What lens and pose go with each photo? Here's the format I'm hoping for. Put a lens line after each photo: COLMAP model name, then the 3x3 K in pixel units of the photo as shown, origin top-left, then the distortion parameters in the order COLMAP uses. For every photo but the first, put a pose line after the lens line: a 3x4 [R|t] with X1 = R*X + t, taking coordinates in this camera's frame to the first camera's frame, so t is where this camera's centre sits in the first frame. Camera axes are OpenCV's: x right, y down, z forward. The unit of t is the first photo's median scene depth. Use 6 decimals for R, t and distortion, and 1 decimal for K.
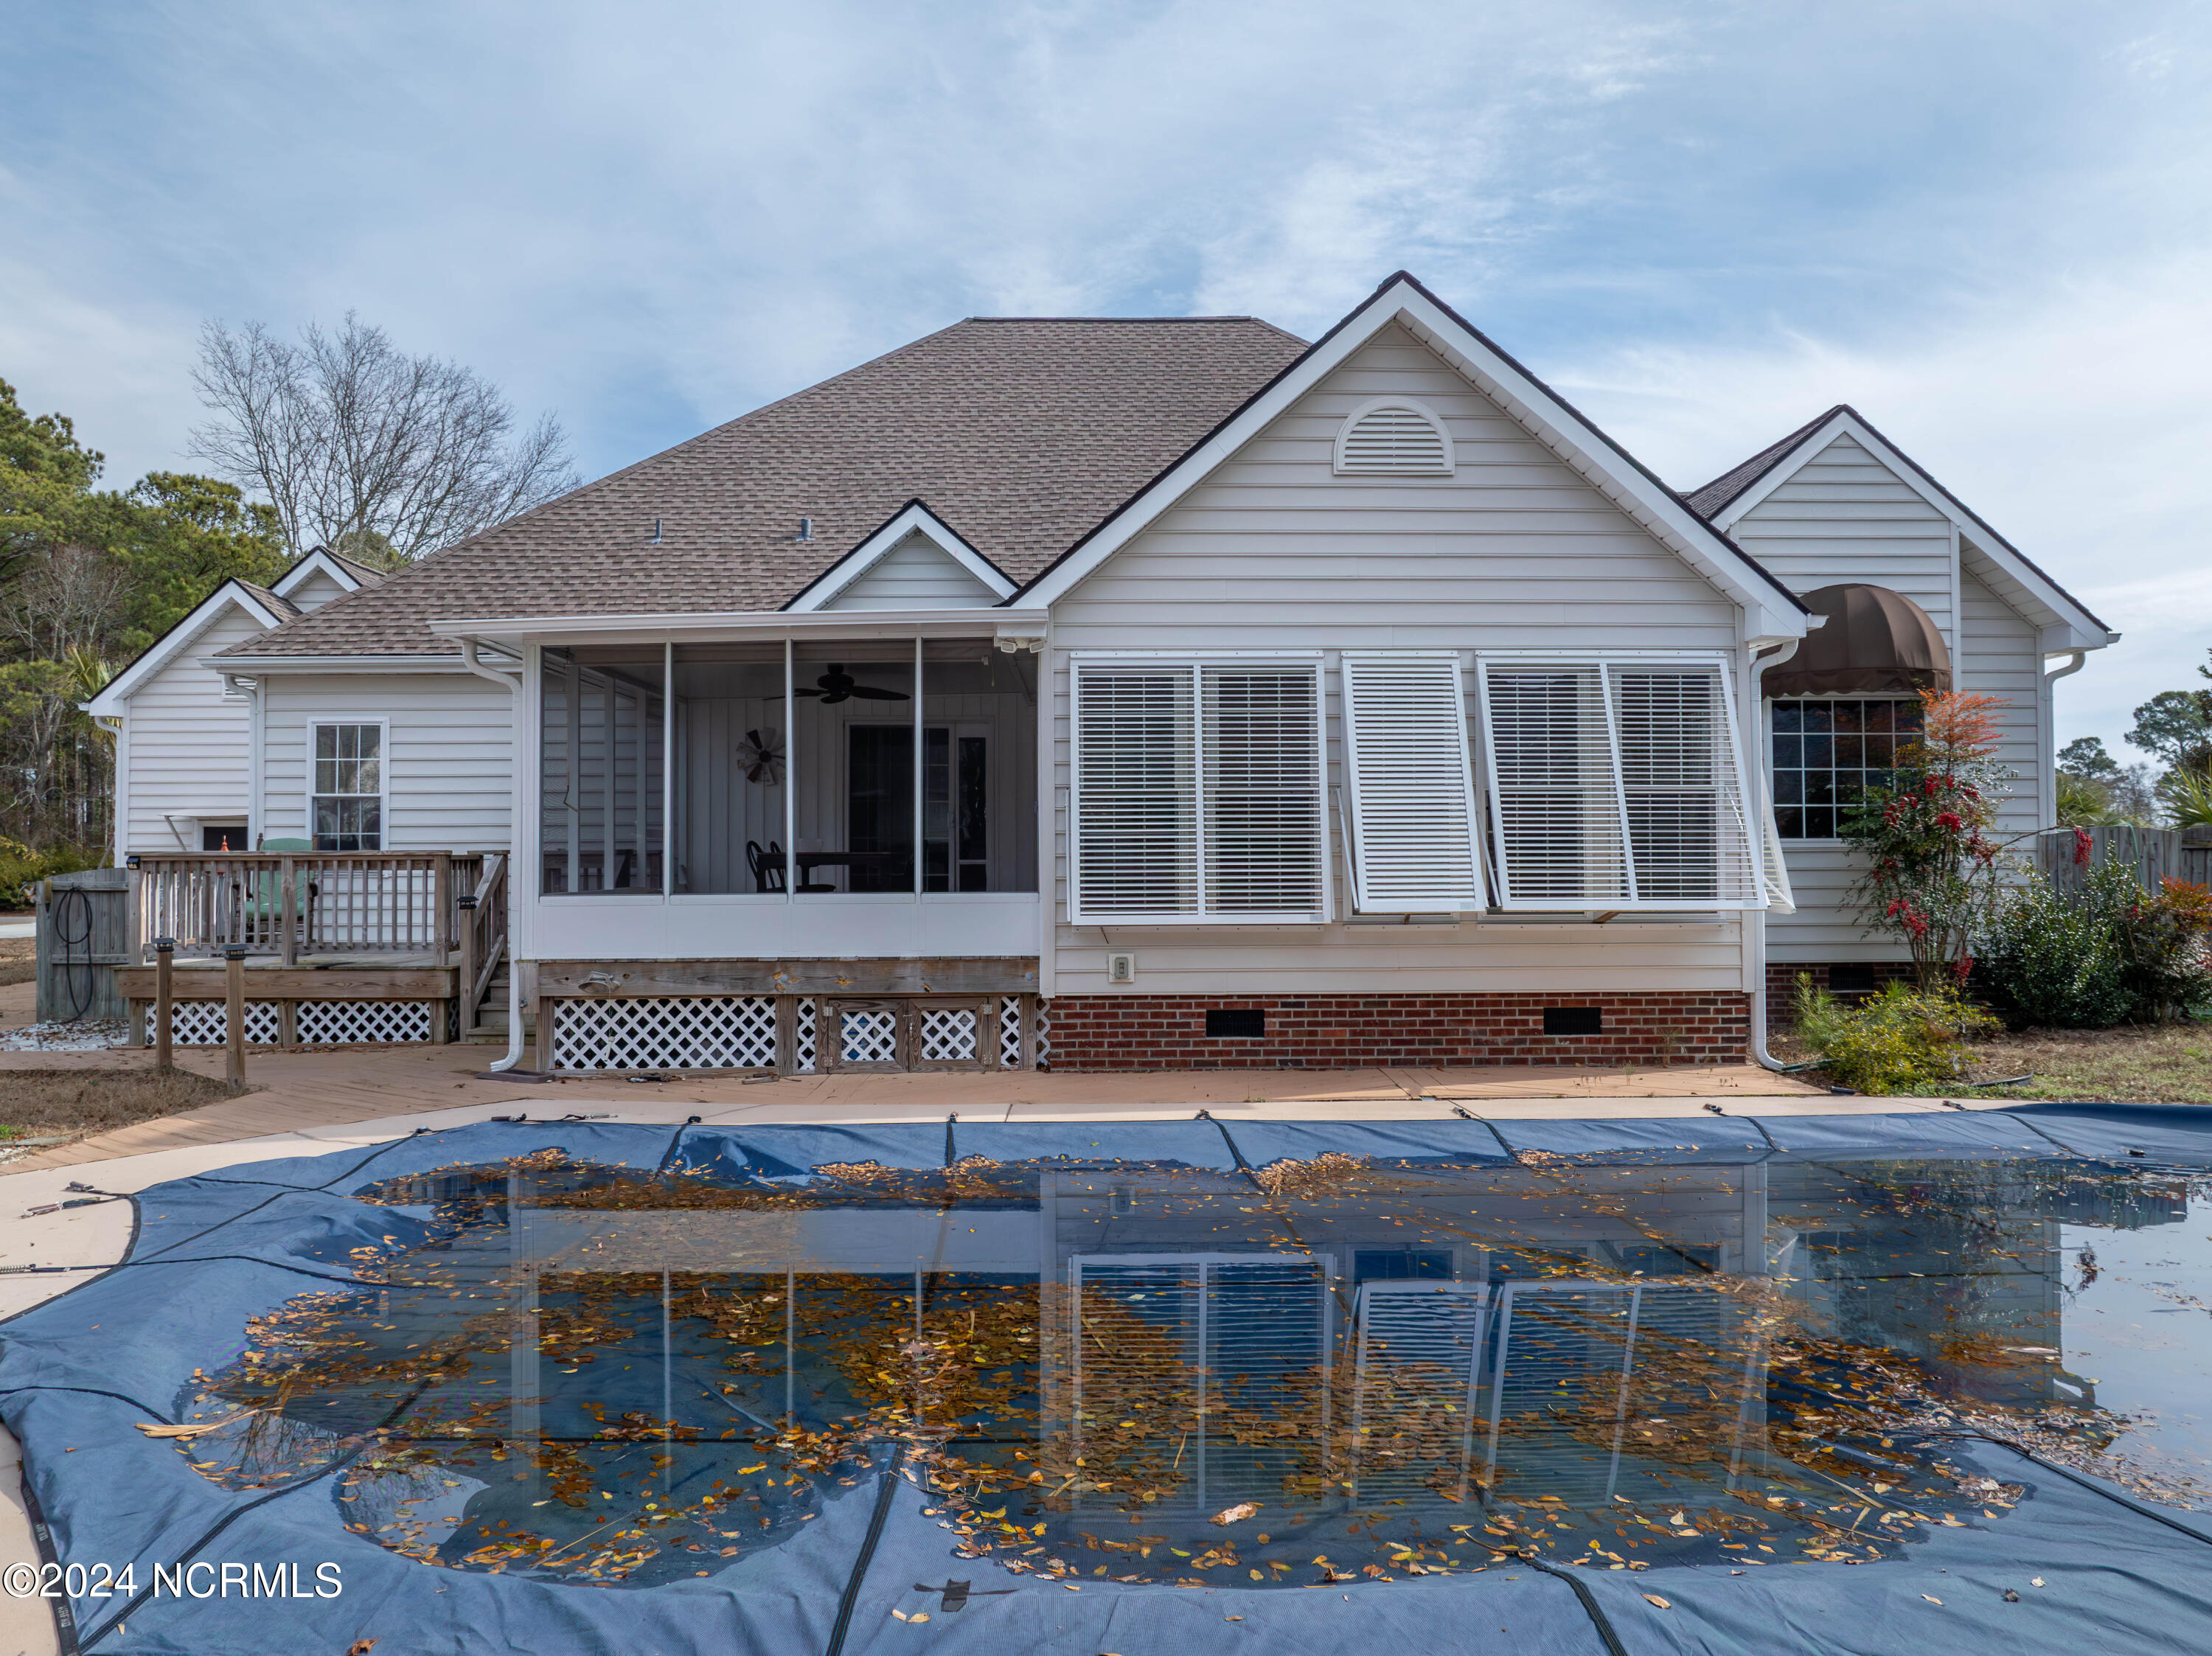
lens RADIAL K [[1572.3, 0, 1110.3], [0, 1572.3, 820.4], [0, 0, 1]] dist [-0.041471, 0.009087]
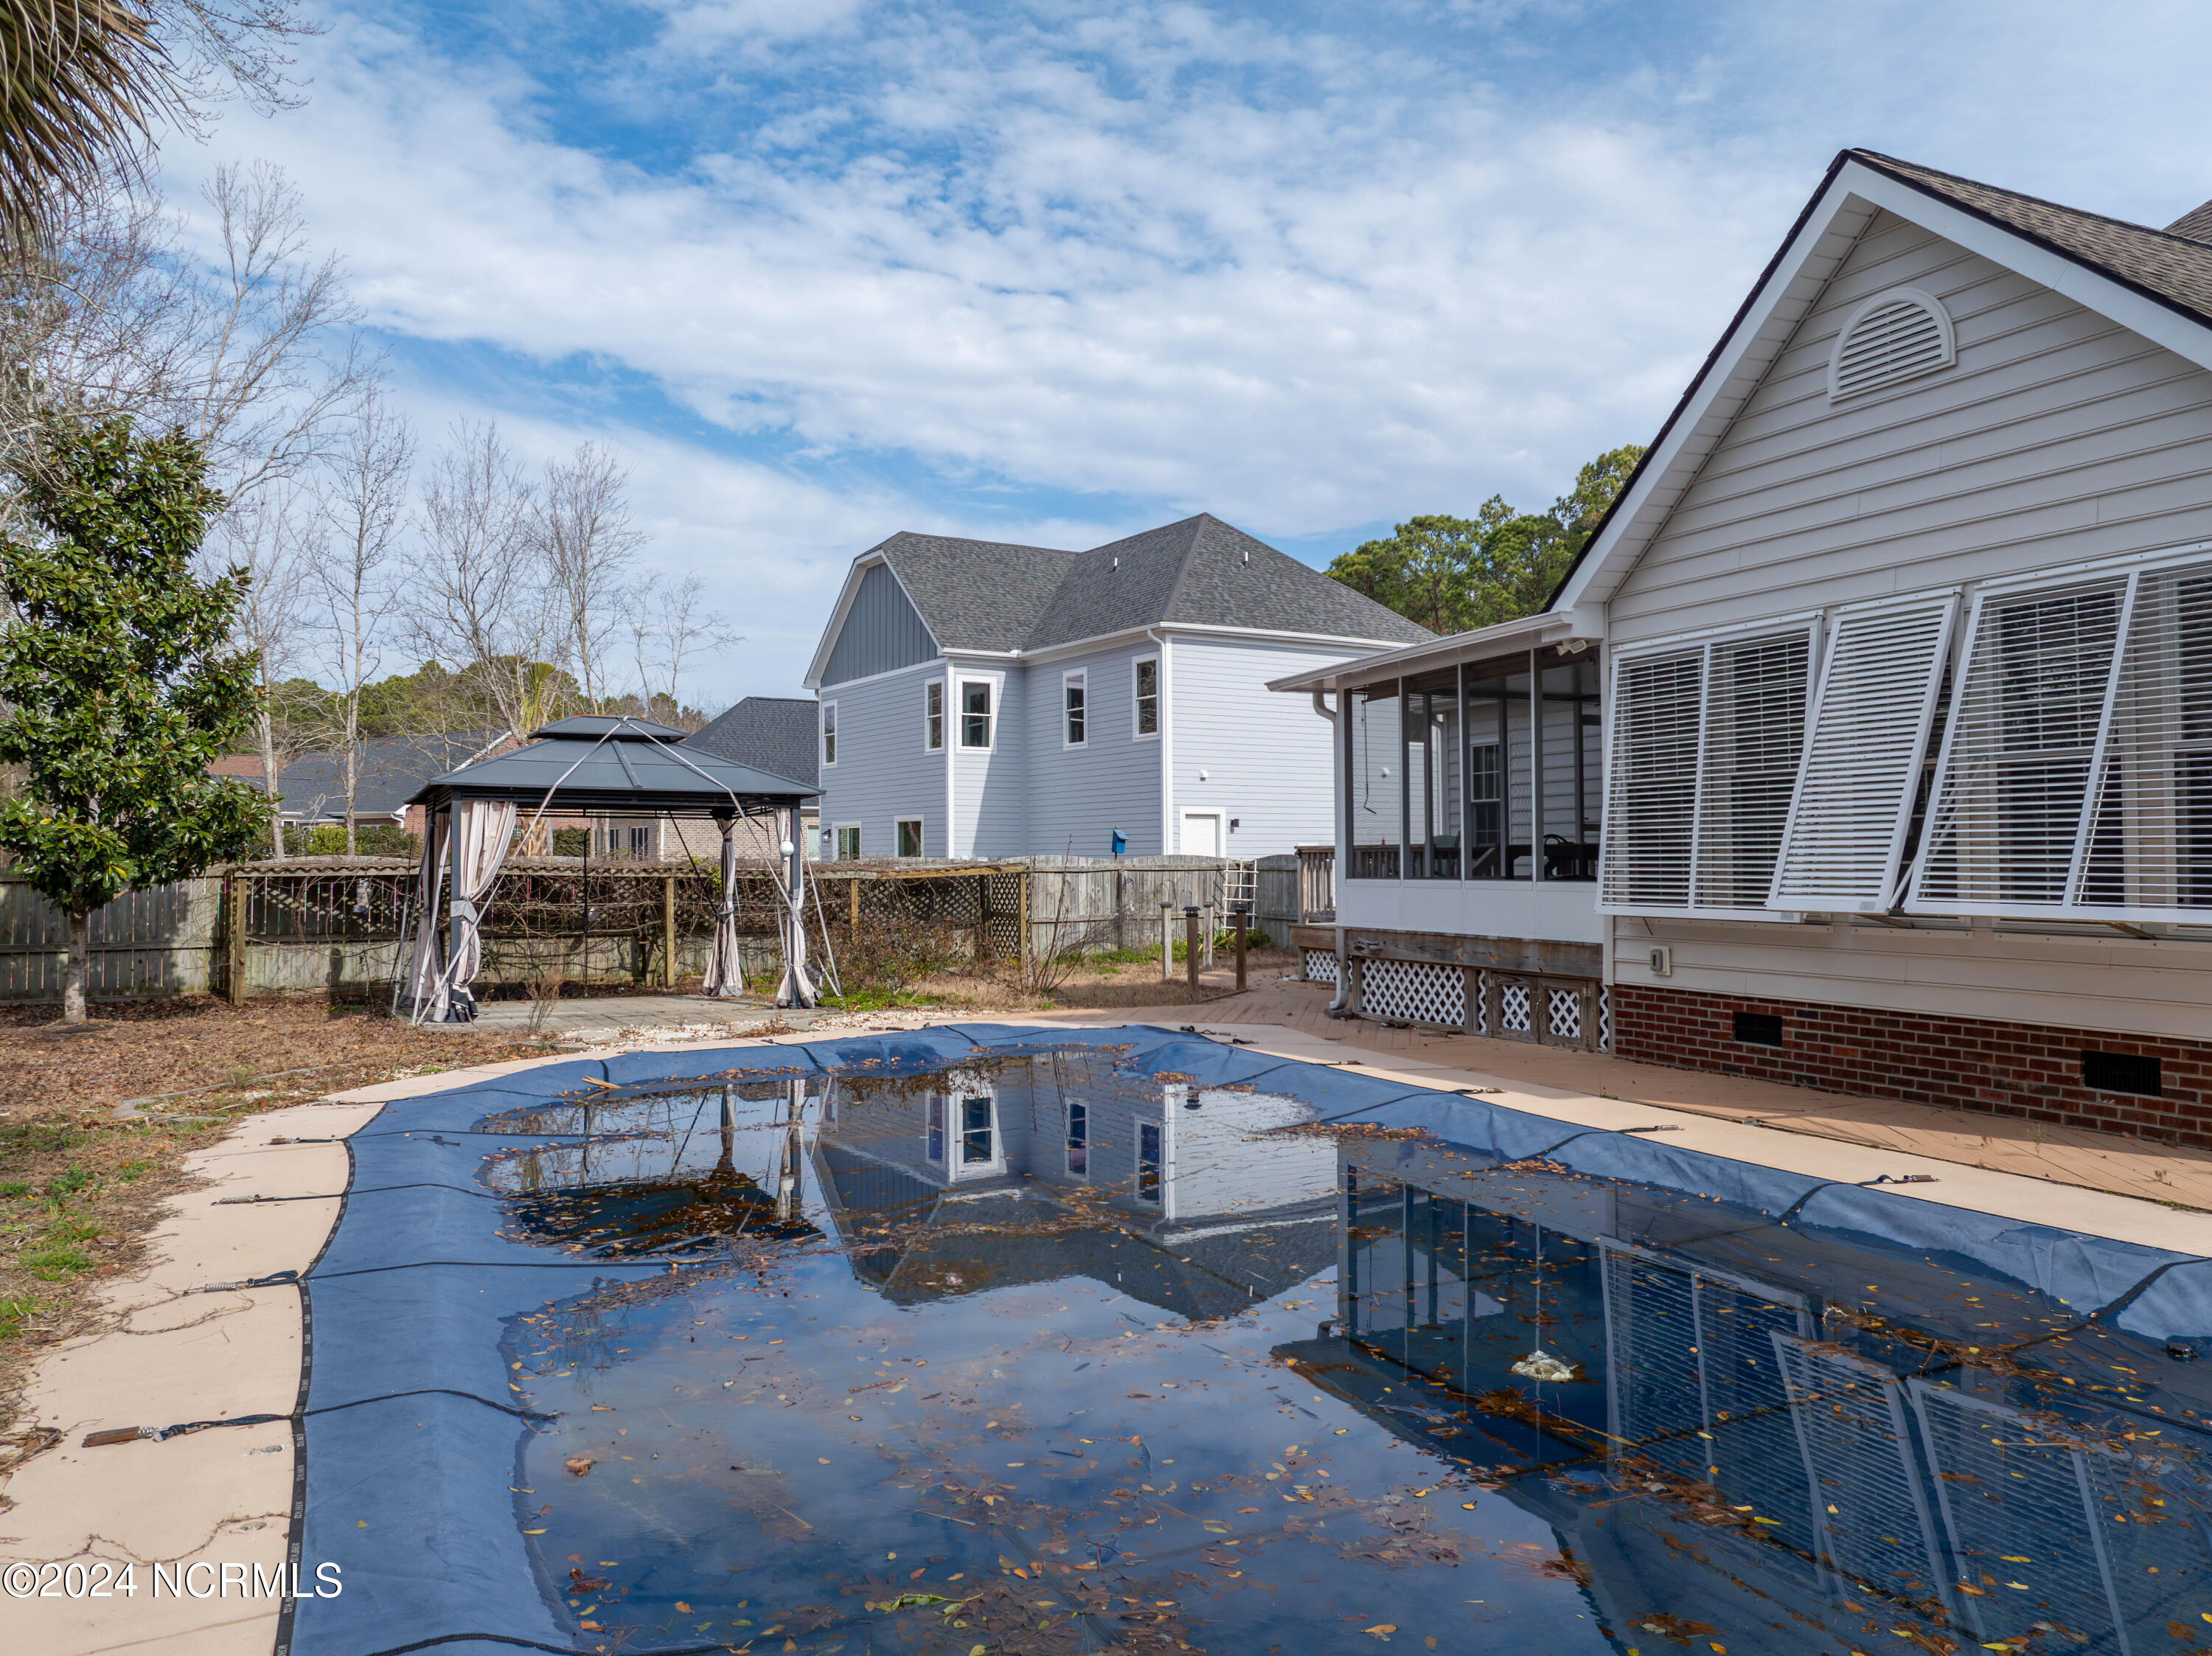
lens RADIAL K [[1572.3, 0, 1115.6], [0, 1572.3, 814.8], [0, 0, 1]] dist [-0.041471, 0.009087]
pose [[0.396411, -0.022816, -0.917790, 0.767103], [0.023190, 0.999621, -0.014834, 0.009133], [0.917780, -0.015403, 0.396790, 0.294151]]
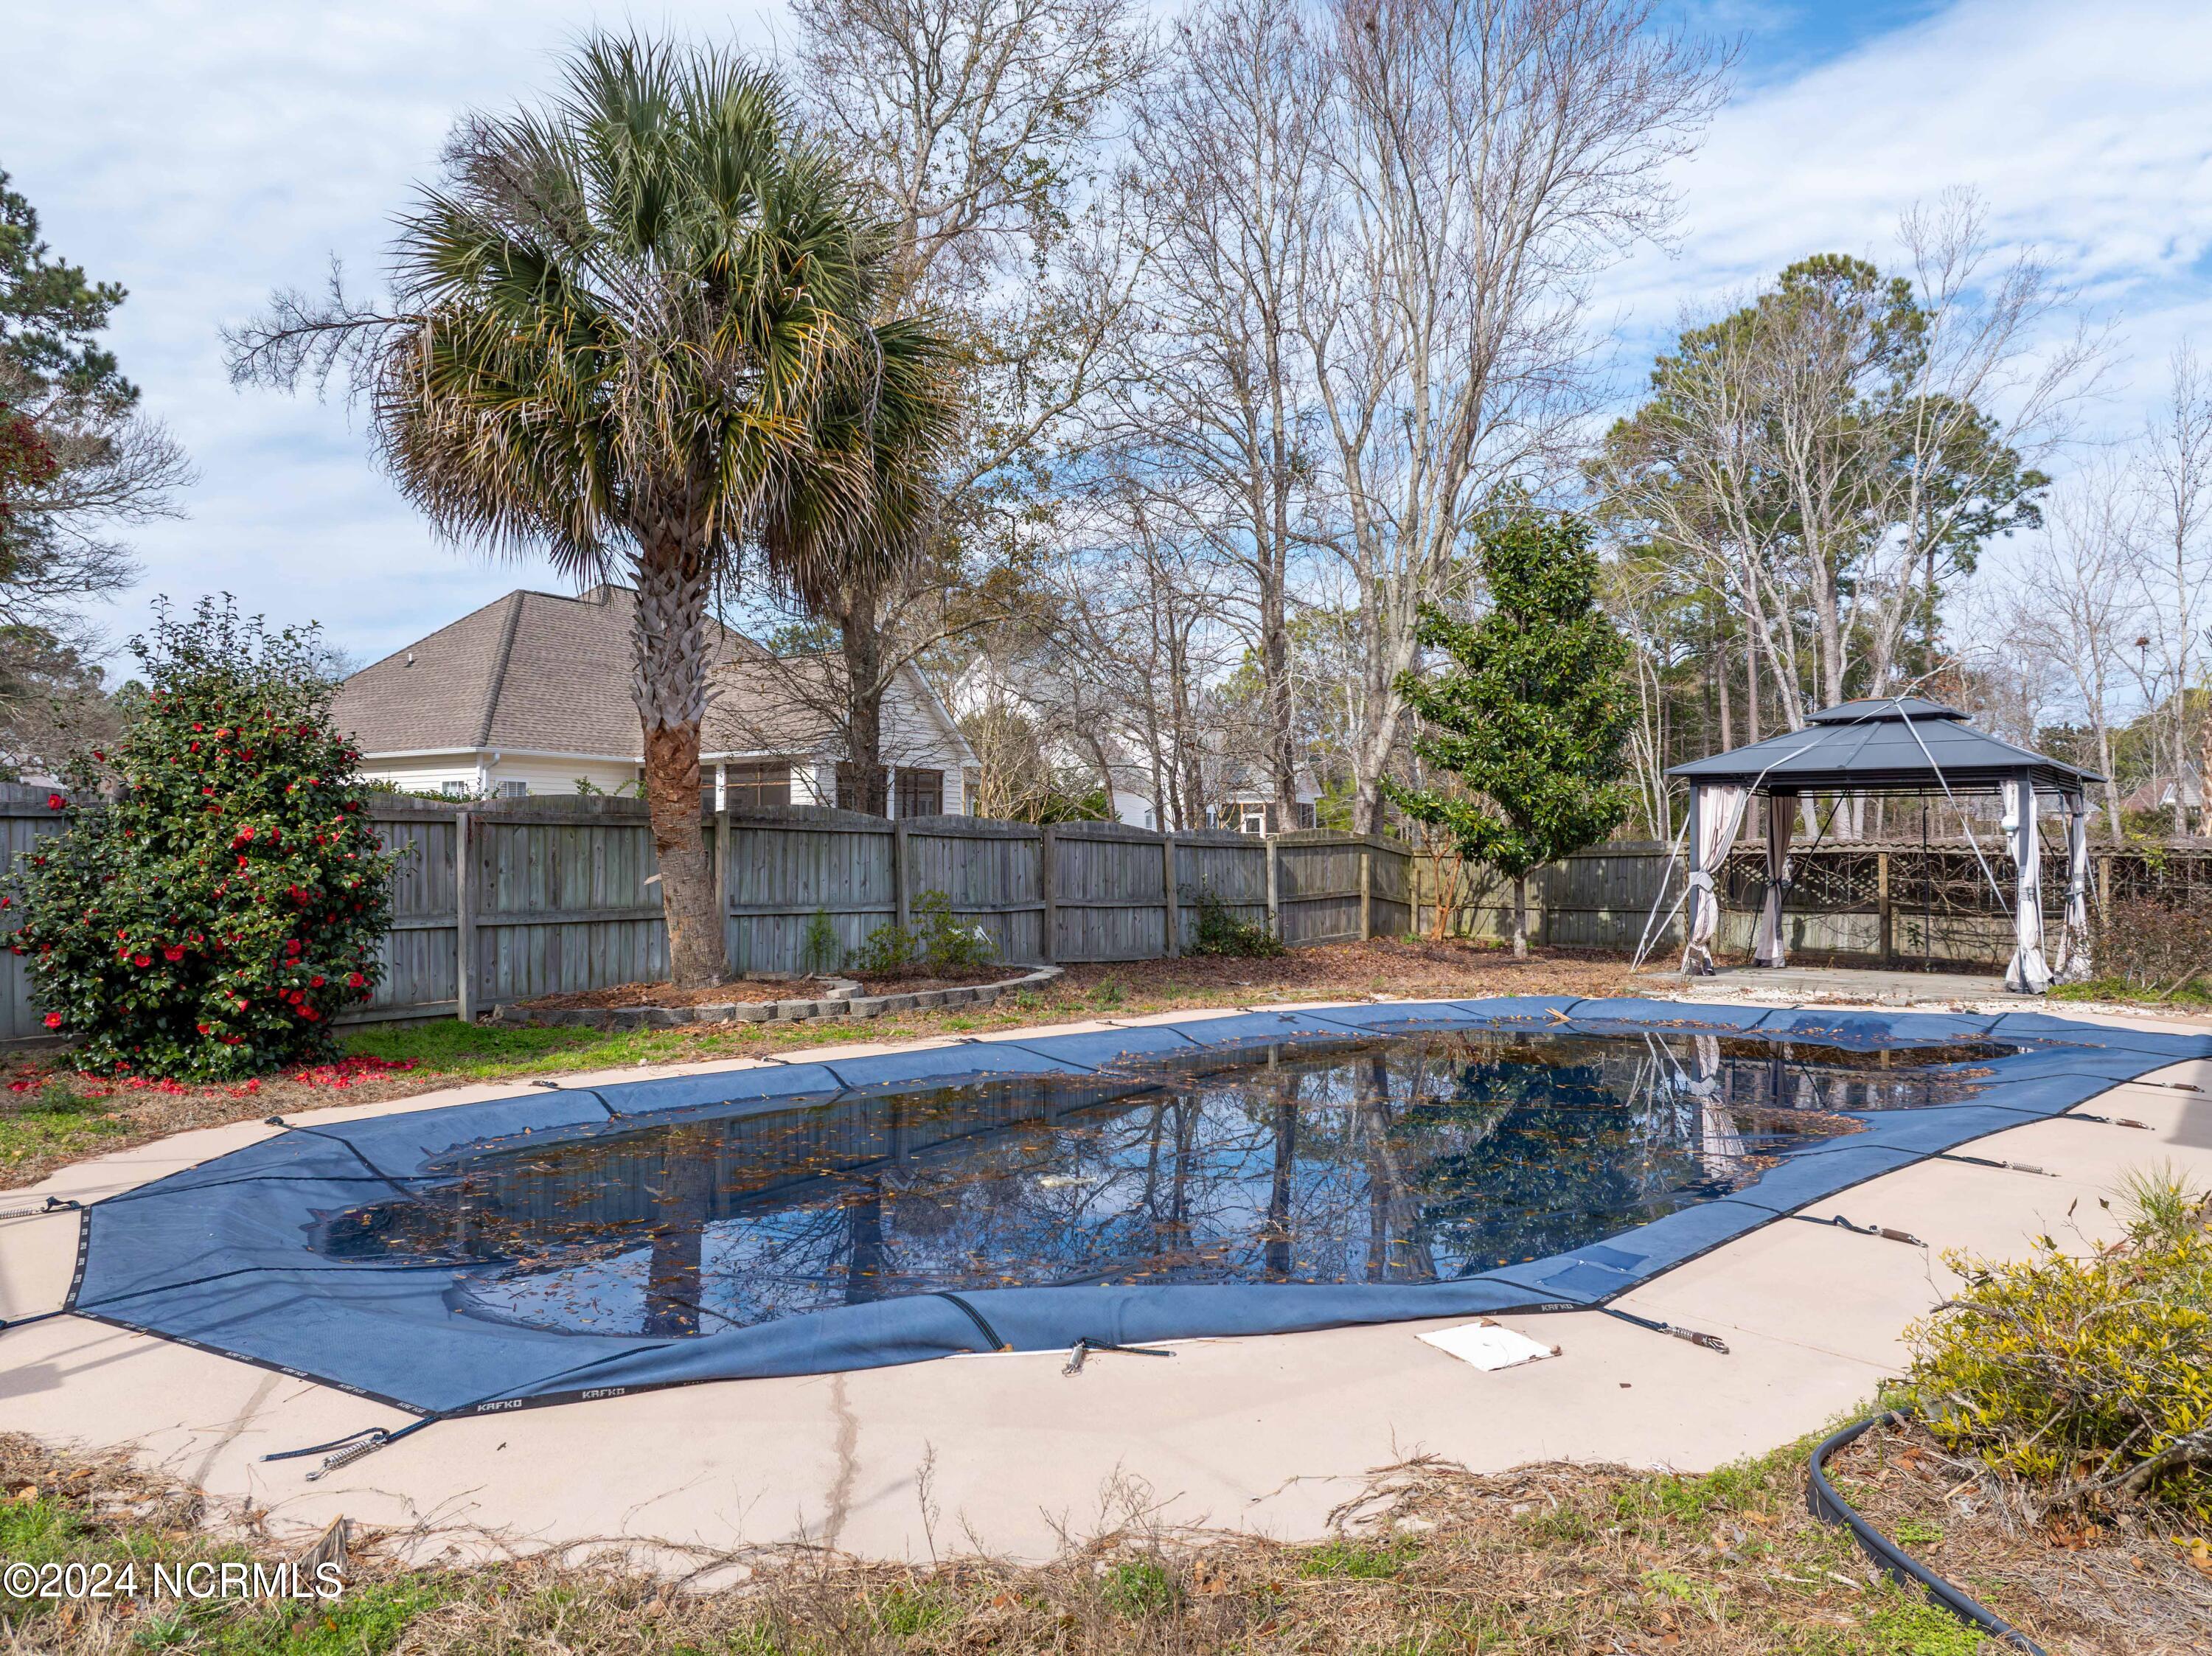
lens RADIAL K [[1572.3, 0, 1107.7], [0, 1572.3, 833.4], [0, 0, 1]] dist [-0.041471, 0.009087]
pose [[-0.734187, -0.003972, -0.678936, 0.817257], [0.019898, 0.999427, -0.027364, 0.040568], [0.678656, -0.033600, -0.733688, 1.014871]]
